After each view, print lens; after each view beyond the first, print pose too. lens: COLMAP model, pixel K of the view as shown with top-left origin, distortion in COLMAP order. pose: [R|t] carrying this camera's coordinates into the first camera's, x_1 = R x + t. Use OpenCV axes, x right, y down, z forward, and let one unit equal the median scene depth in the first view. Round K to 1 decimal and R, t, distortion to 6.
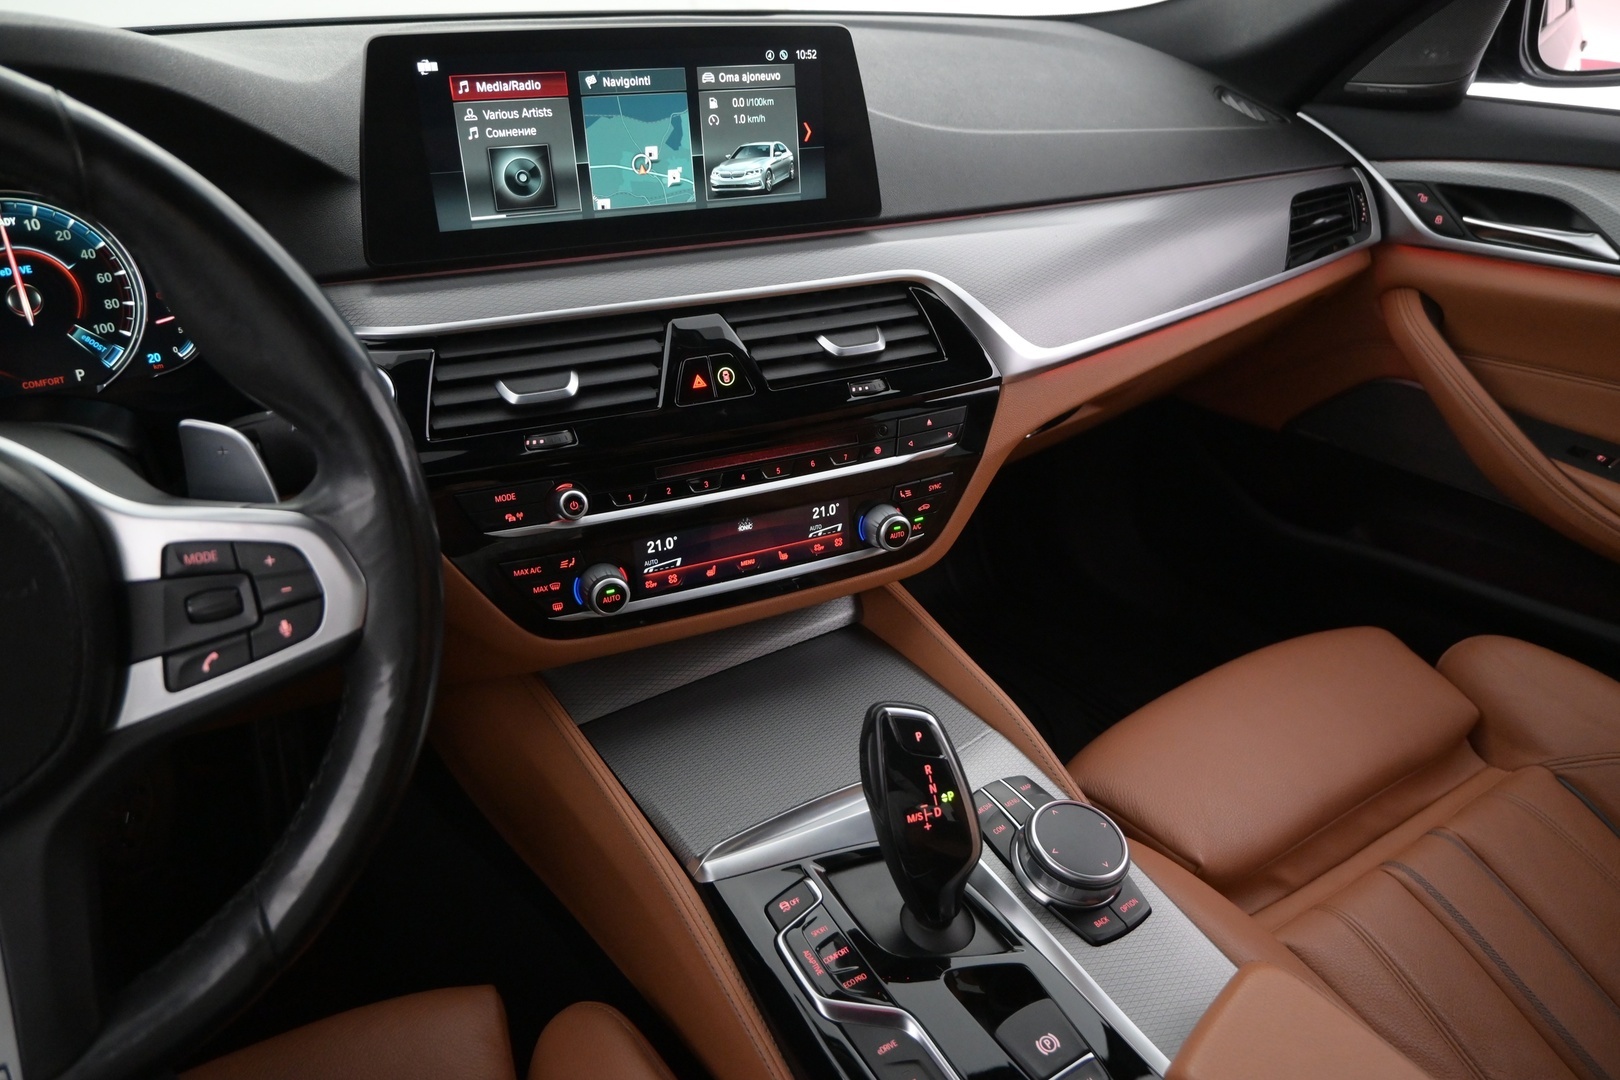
lens RADIAL K [[1102.0, 0, 810.0], [0, 1102.0, 540.0], [0, 0, 1]] dist [-0.002497, 0.000312]
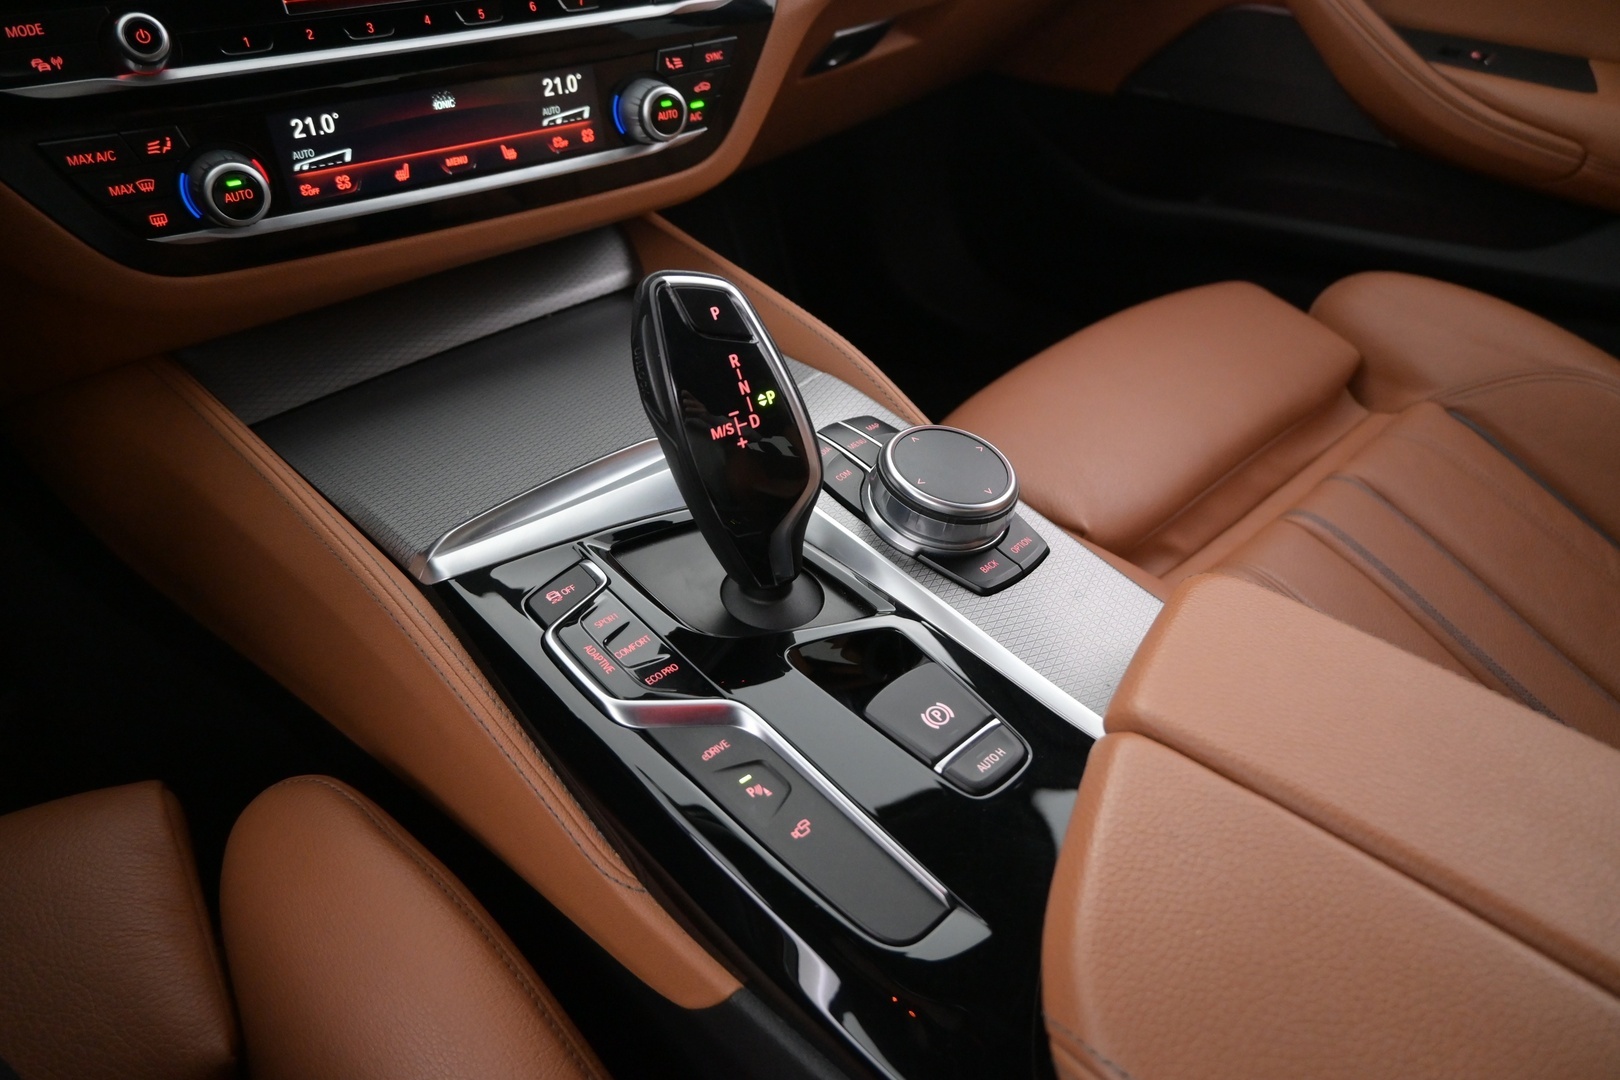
lens RADIAL K [[1109.3, 0, 810.0], [0, 1109.3, 540.0], [0, 0, 1]] dist [0.000338, -0.002287]
pose [[0.981687, -0.117765, 0.149737, 0.031121], [0.095861, 0.984640, 0.145925, 0.184454], [-0.164622, -0.128898, 0.977898, 0.255084]]
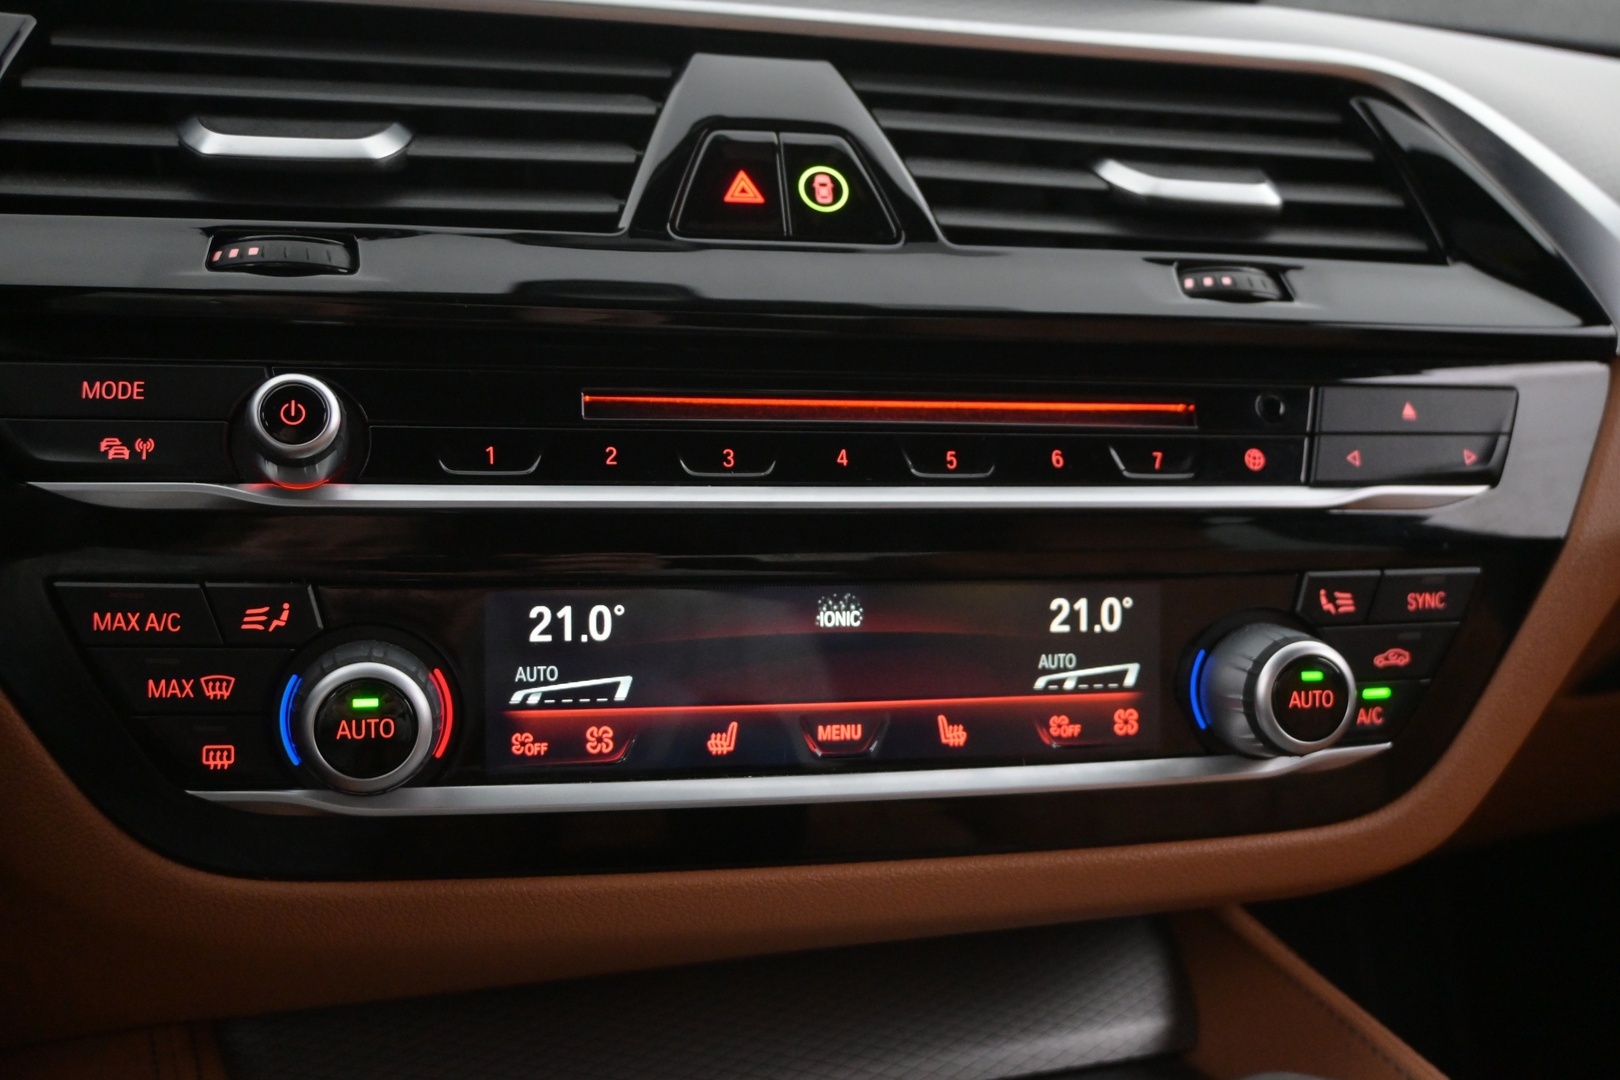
lens RADIAL K [[1665.9, 0, 810.0], [0, 1665.9, 540.0], [0, 0, 1]] dist [-0.000693, 0.004113]
pose [[0.979103, 0.044359, -0.198467, 0.032259], [-0.111318, 0.933634, -0.340495, 0.143513], [0.170191, 0.355472, 0.919062, 0.546304]]
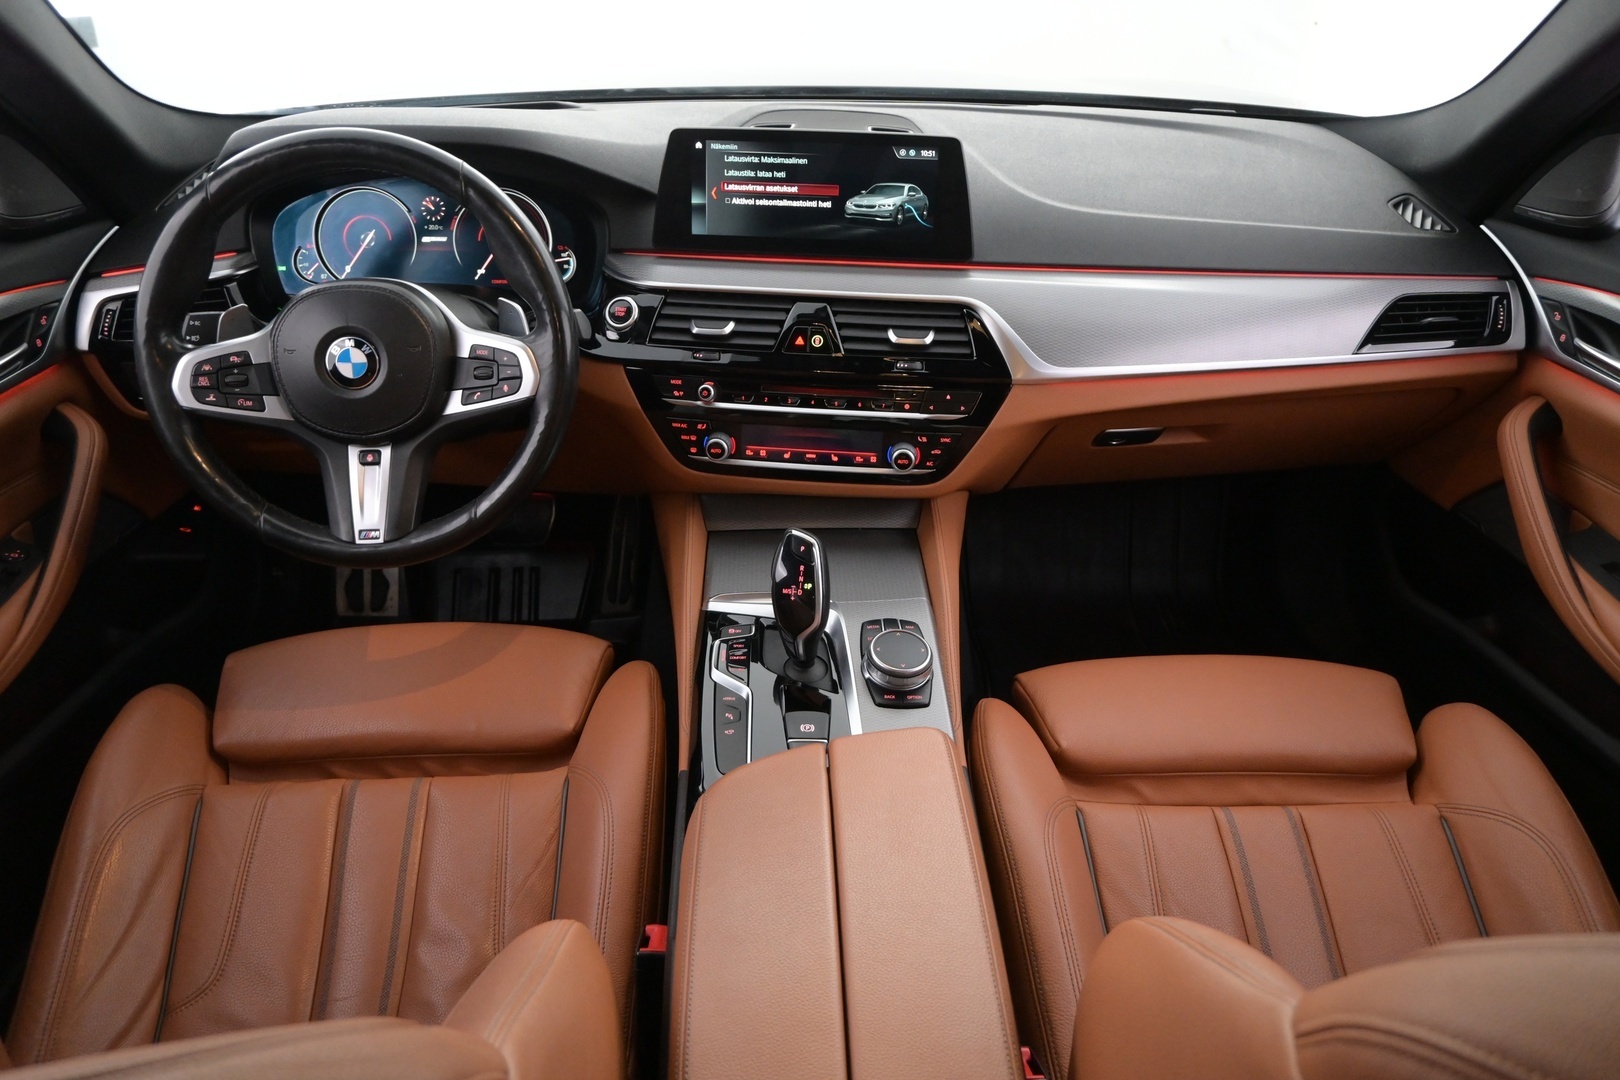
lens RADIAL K [[1229.7, 0, 810.0], [0, 1229.7, 540.0], [0, 0, 1]] dist [0.000529, 0.000086]
pose [[0.851170, 0.241144, -0.466218, 0.859215], [-0.255722, 0.966191, 0.032878, 0.084776], [0.458384, 0.091237, 0.884059, -0.625068]]
